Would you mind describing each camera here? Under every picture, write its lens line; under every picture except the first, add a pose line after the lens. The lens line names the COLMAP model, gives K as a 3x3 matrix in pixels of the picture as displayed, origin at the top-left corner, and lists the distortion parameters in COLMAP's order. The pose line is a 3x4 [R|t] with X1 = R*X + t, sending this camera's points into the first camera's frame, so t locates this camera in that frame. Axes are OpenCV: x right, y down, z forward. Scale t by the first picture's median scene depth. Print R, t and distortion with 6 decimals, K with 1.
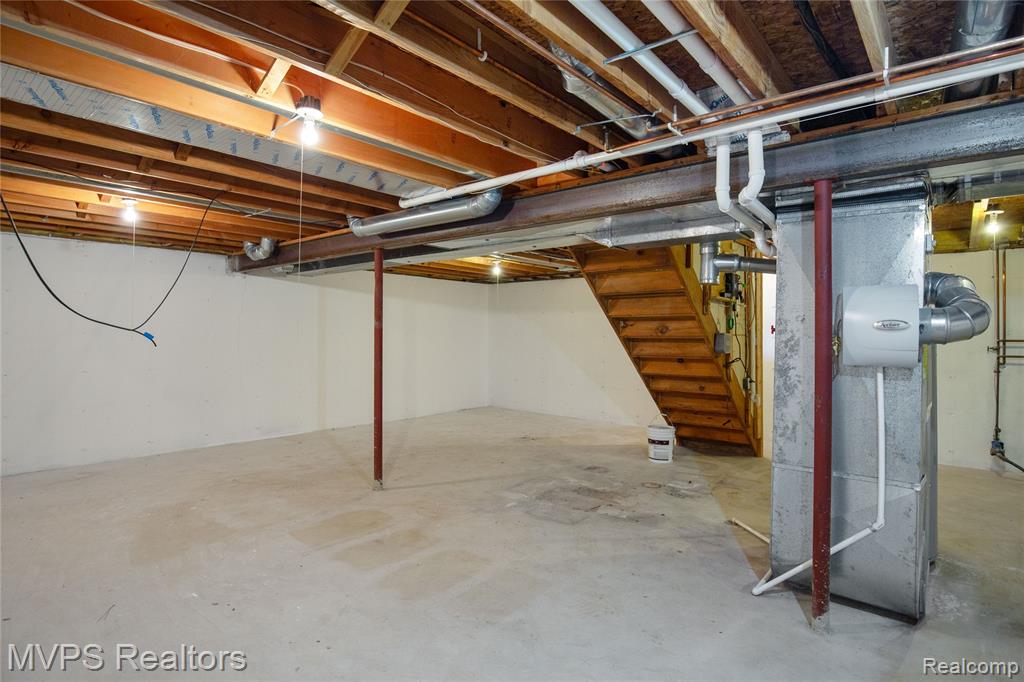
lens RADIAL K [[537.2, 0, 515.3], [0, 537.2, 331.5], [0, 0, 1]] dist [-0.015774, 0.002054]
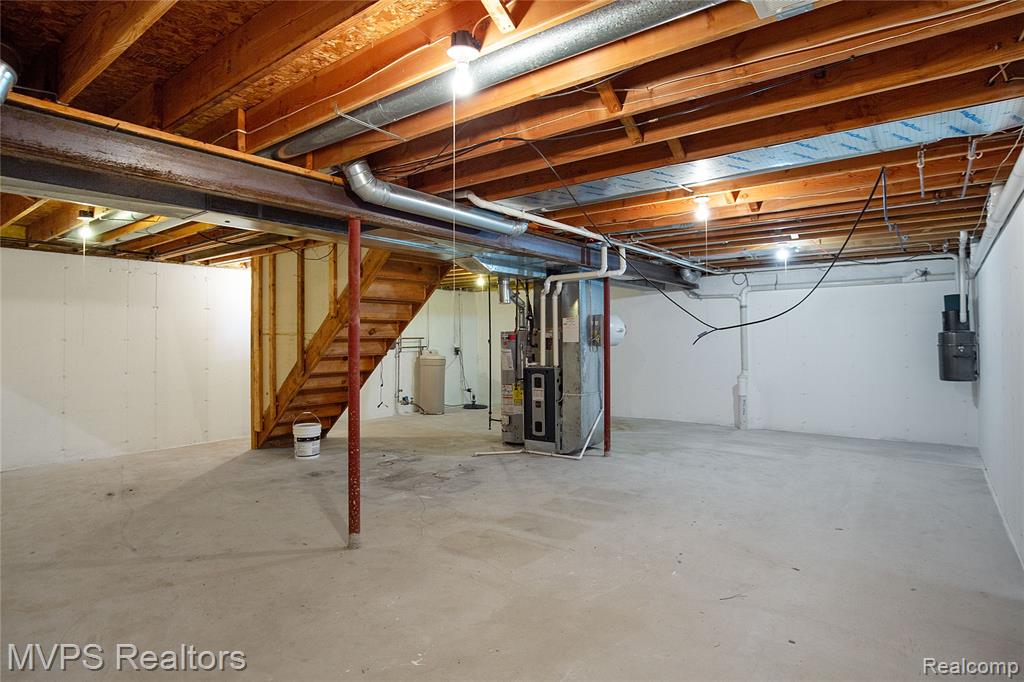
lens RADIAL K [[537.2, 0, 515.3], [0, 537.2, 331.5], [0, 0, 1]] dist [-0.015774, 0.002054]
pose [[-0.033176, 0.006211, 0.999430, -1.210433], [0.002348, 0.999978, -0.006136, 0.006649], [-0.999447, 0.002143, -0.033190, 0.977373]]
